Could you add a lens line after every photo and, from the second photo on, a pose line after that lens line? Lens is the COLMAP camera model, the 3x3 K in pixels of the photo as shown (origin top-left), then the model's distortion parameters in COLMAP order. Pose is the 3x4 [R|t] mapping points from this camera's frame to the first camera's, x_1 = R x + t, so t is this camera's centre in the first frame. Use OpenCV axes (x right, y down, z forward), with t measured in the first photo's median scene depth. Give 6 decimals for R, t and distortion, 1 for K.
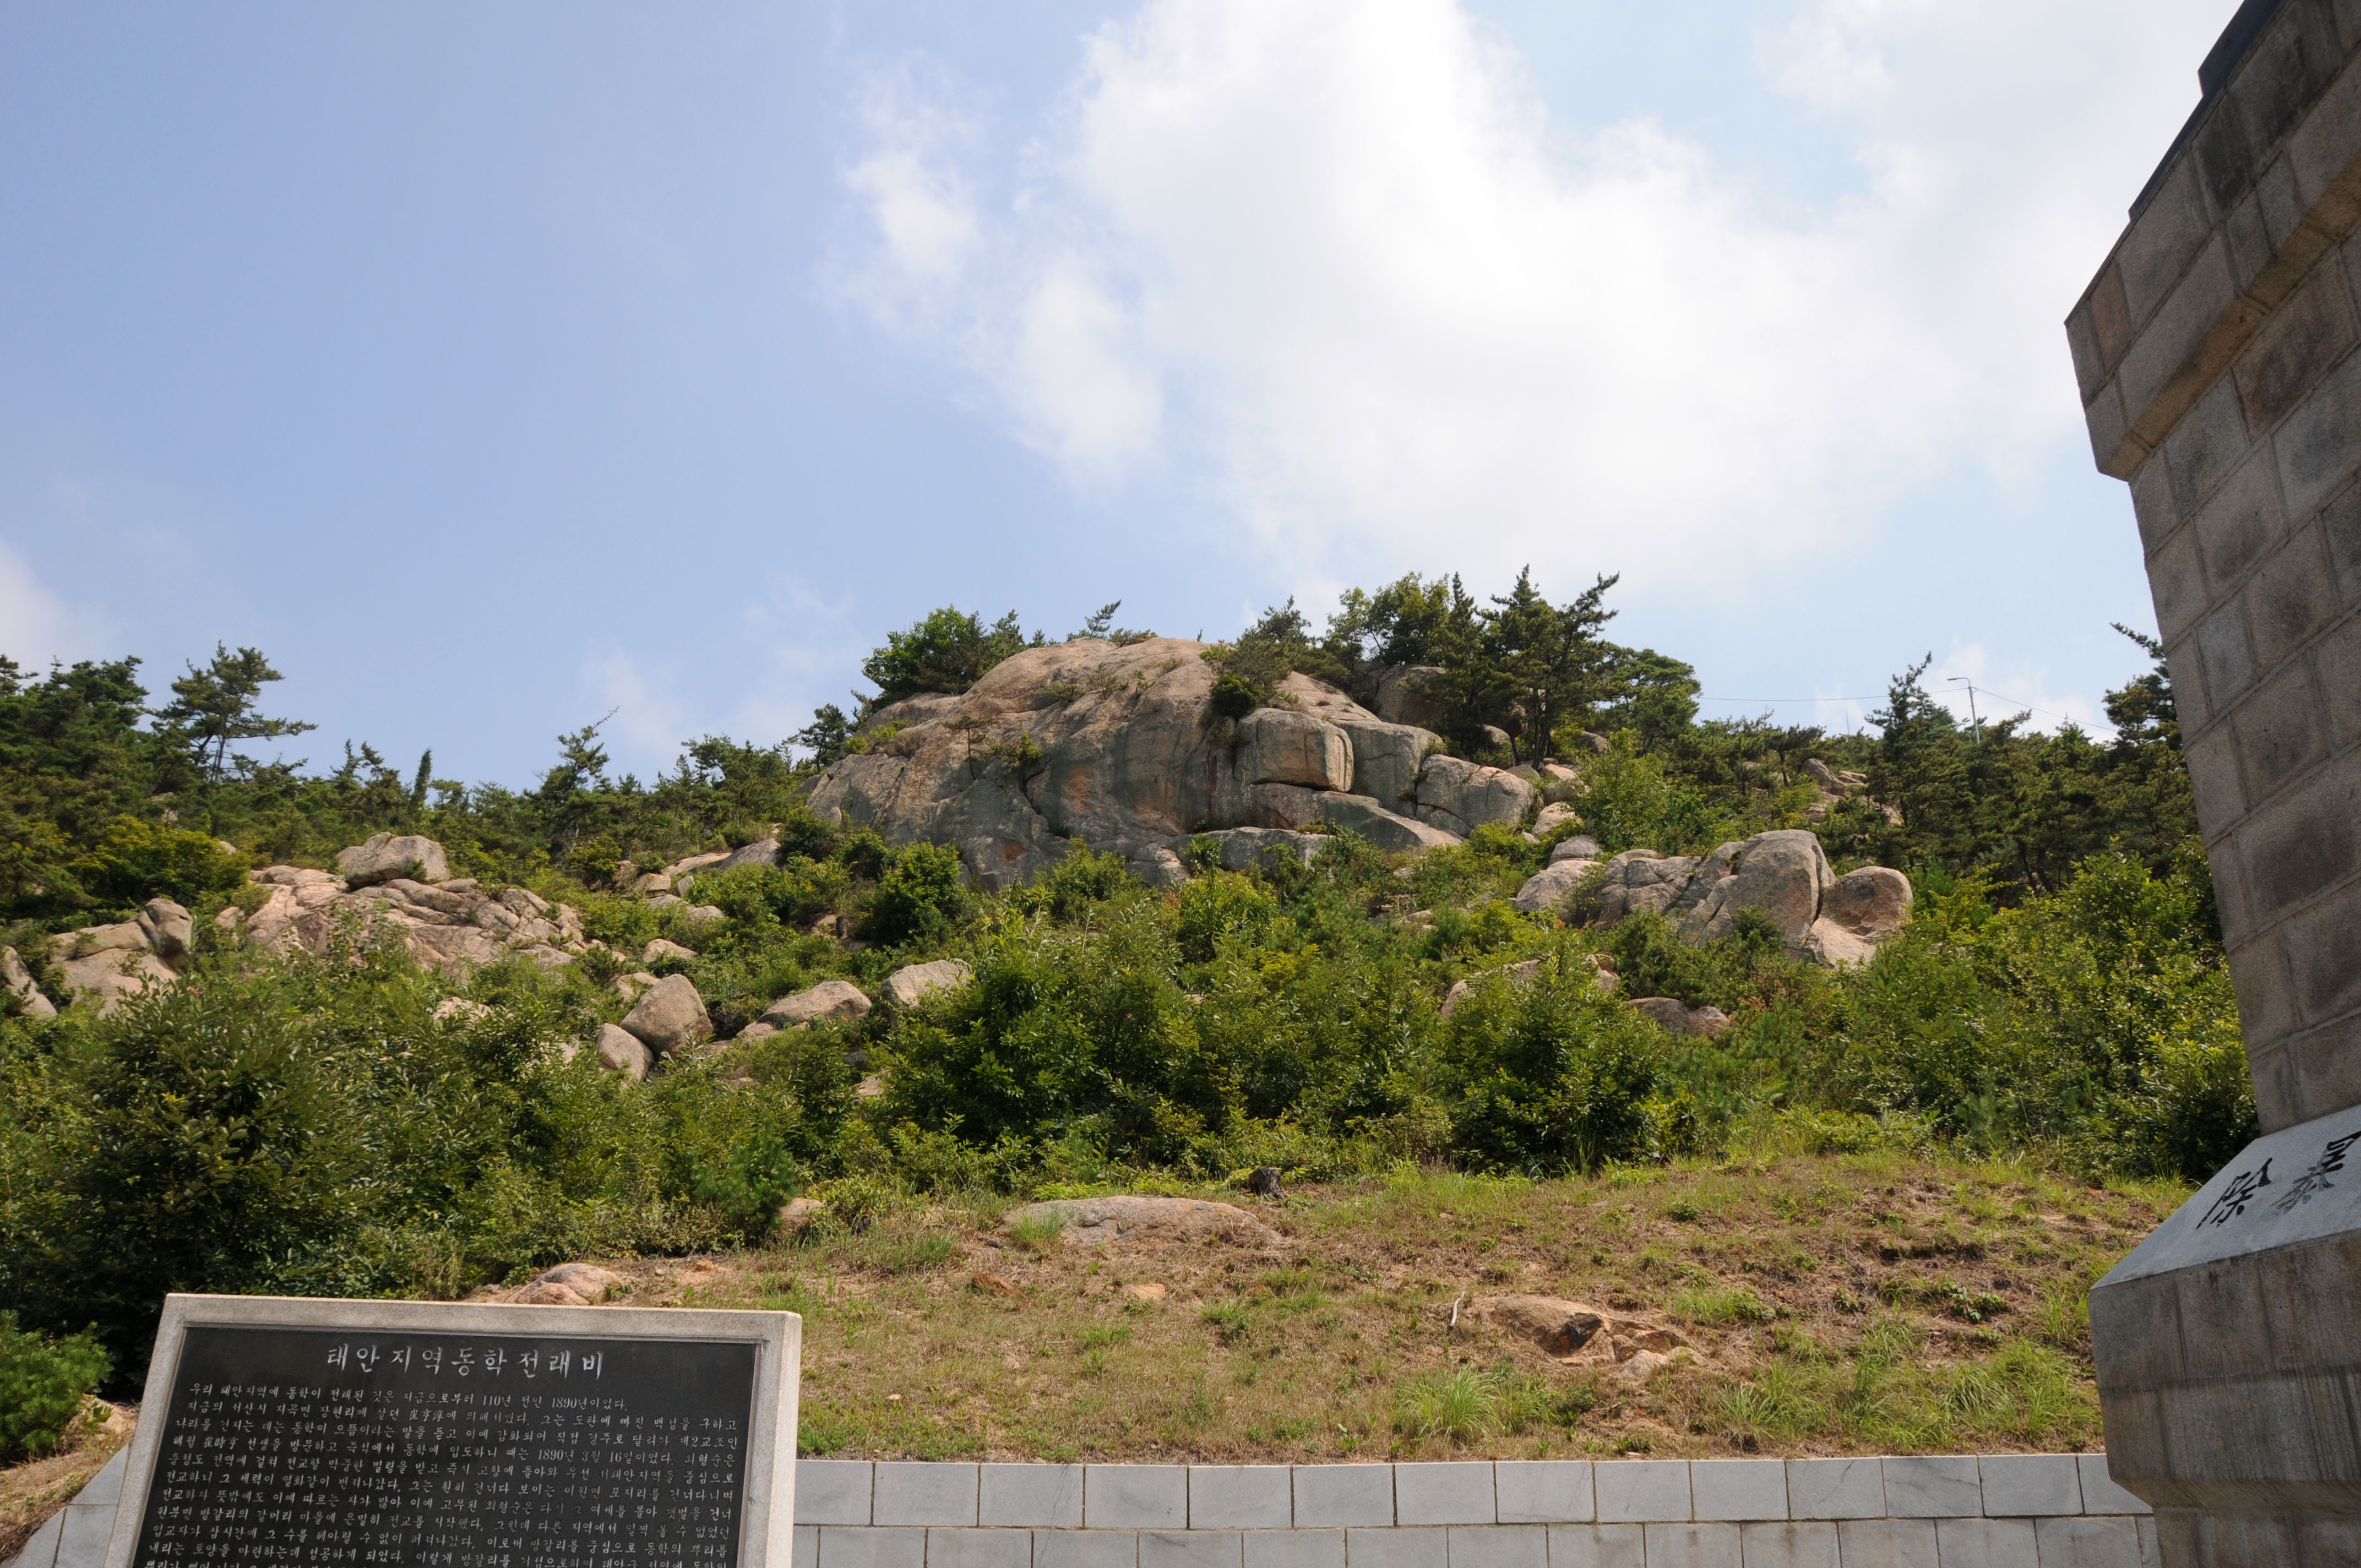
lens RADIAL K [[1849.1, 0, 1163.2], [0, 1849.1, 846.3], [0, 0, 1]] dist [-0.168345, 0.121677]
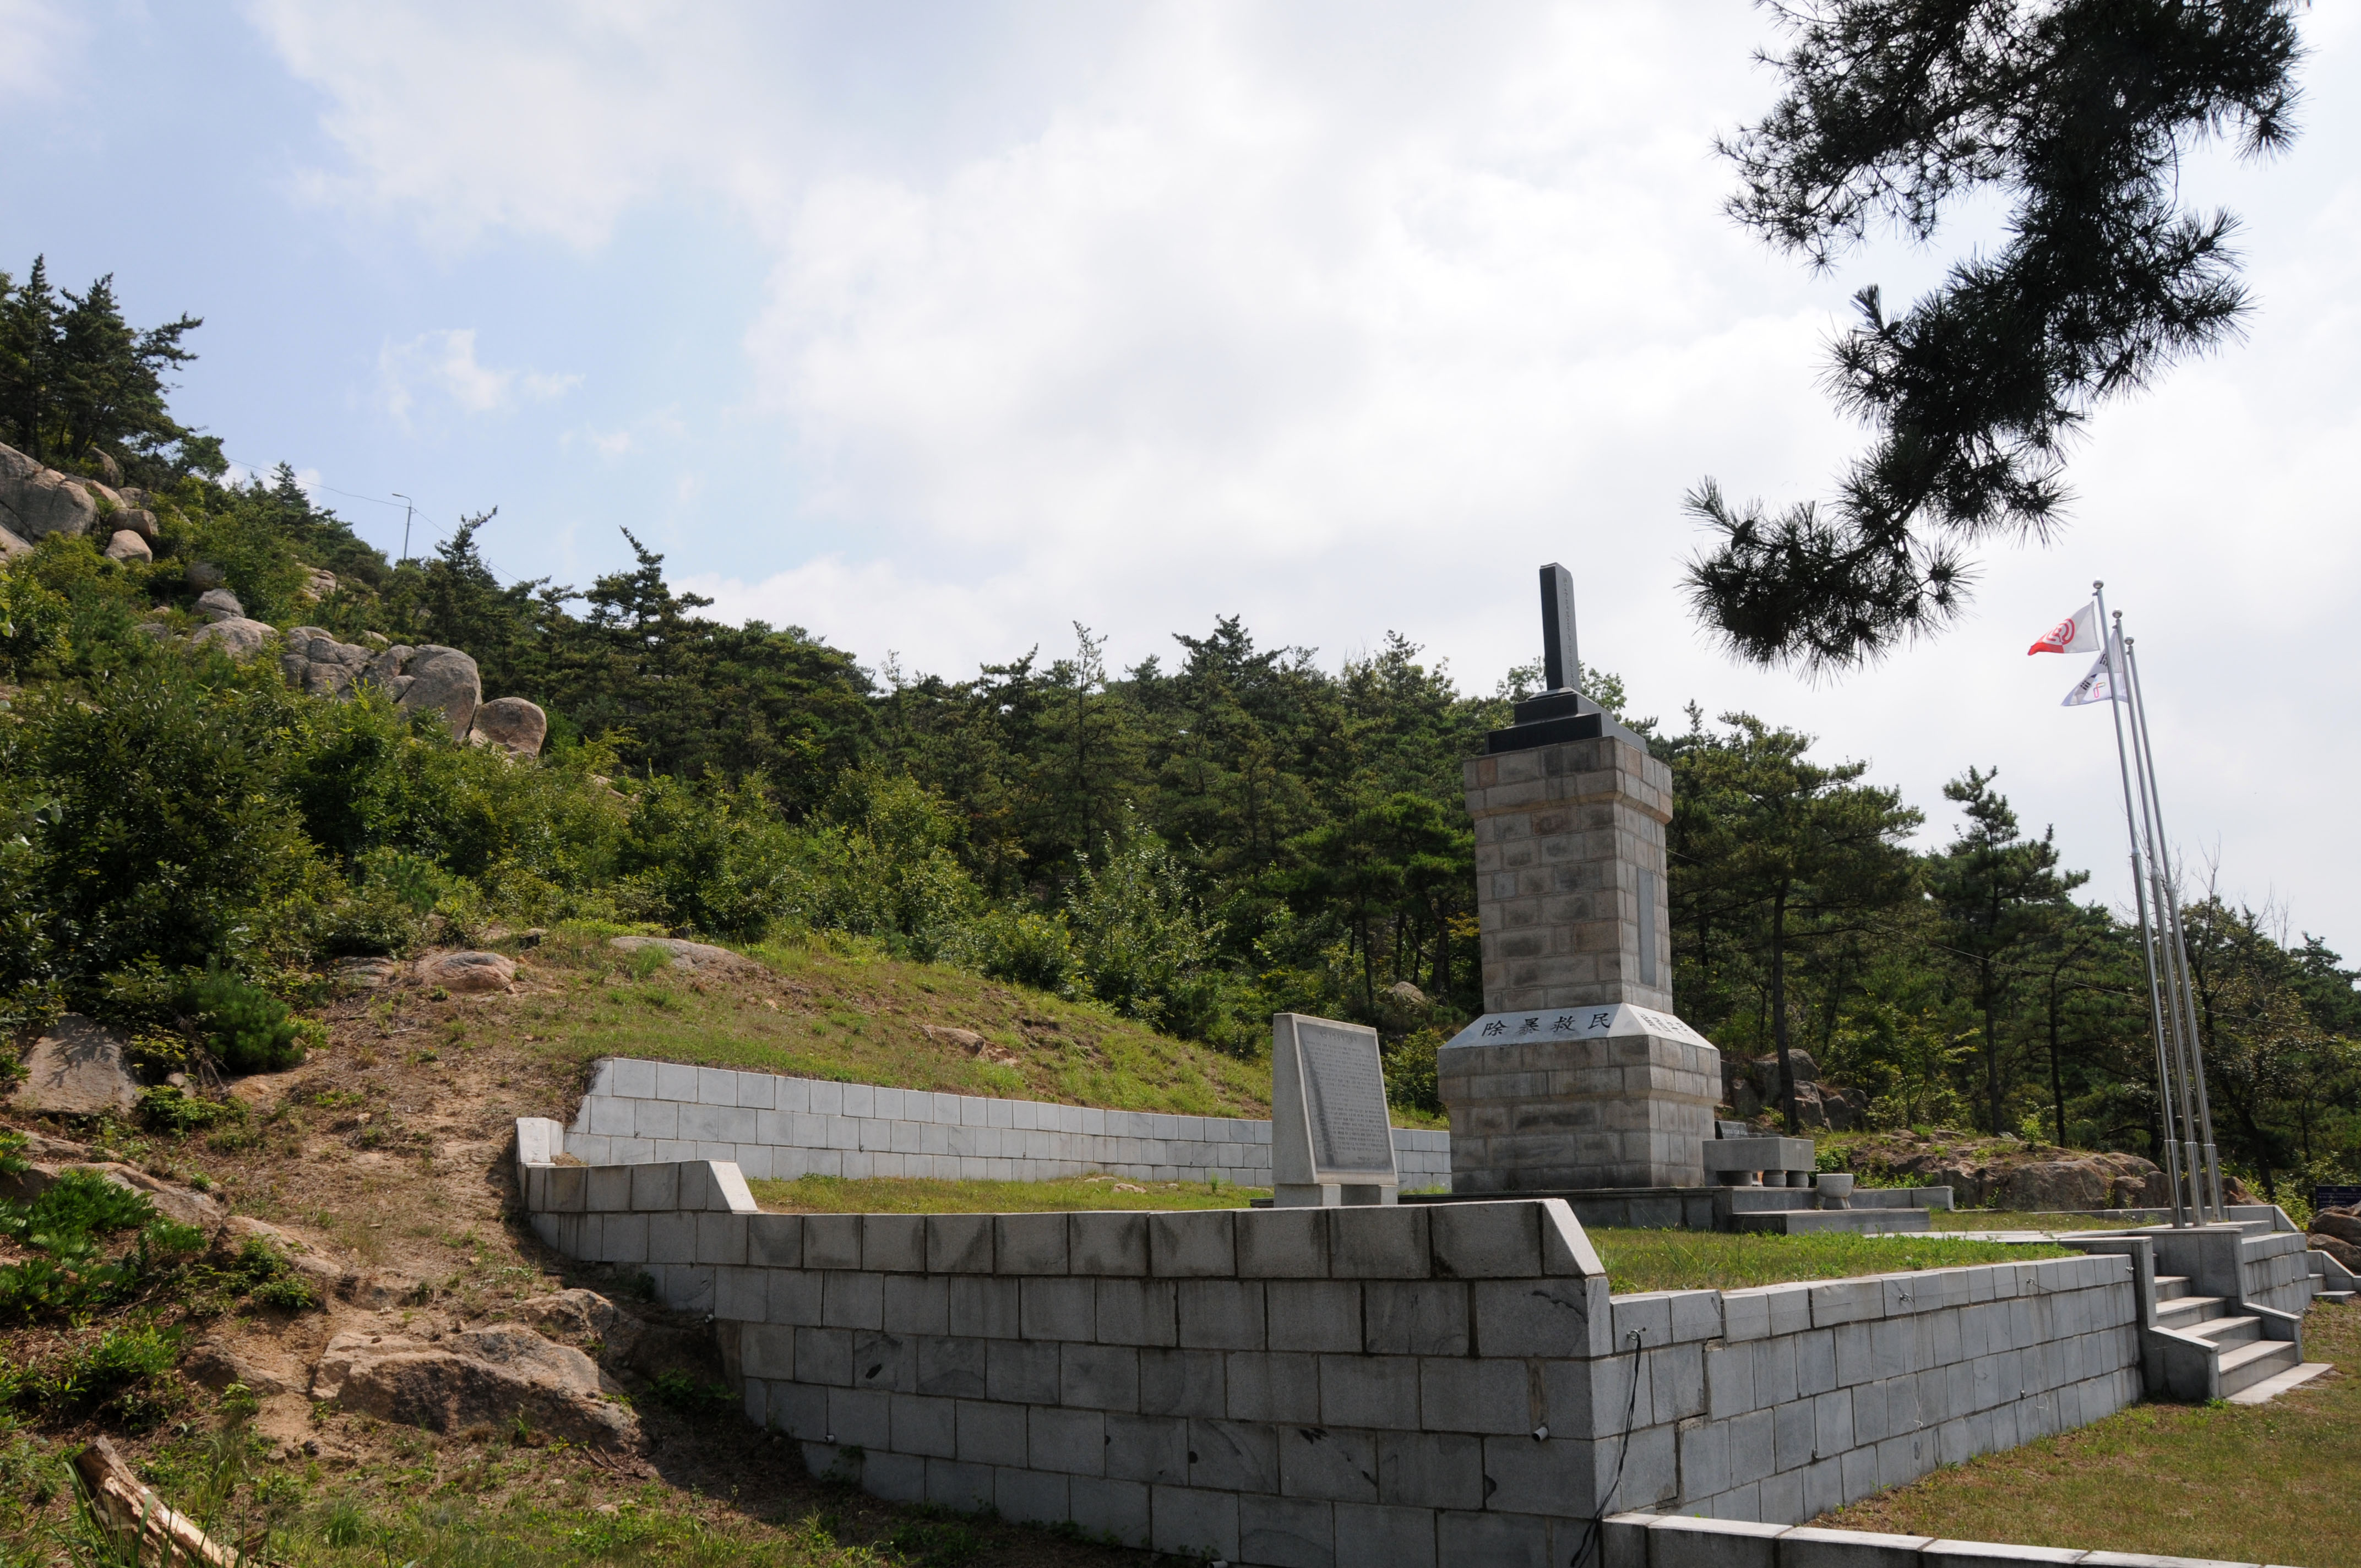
lens RADIAL K [[1854.8, 0, 1170.1], [0, 1854.8, 849.7], [0, 0, 1]] dist [-0.165257, 0.117142]
pose [[0.524028, 0.155916, 0.837308, -0.263389], [-0.267025, 0.963611, -0.012318, 0.004747], [-0.808760, -0.217127, 0.546592, -0.046215]]
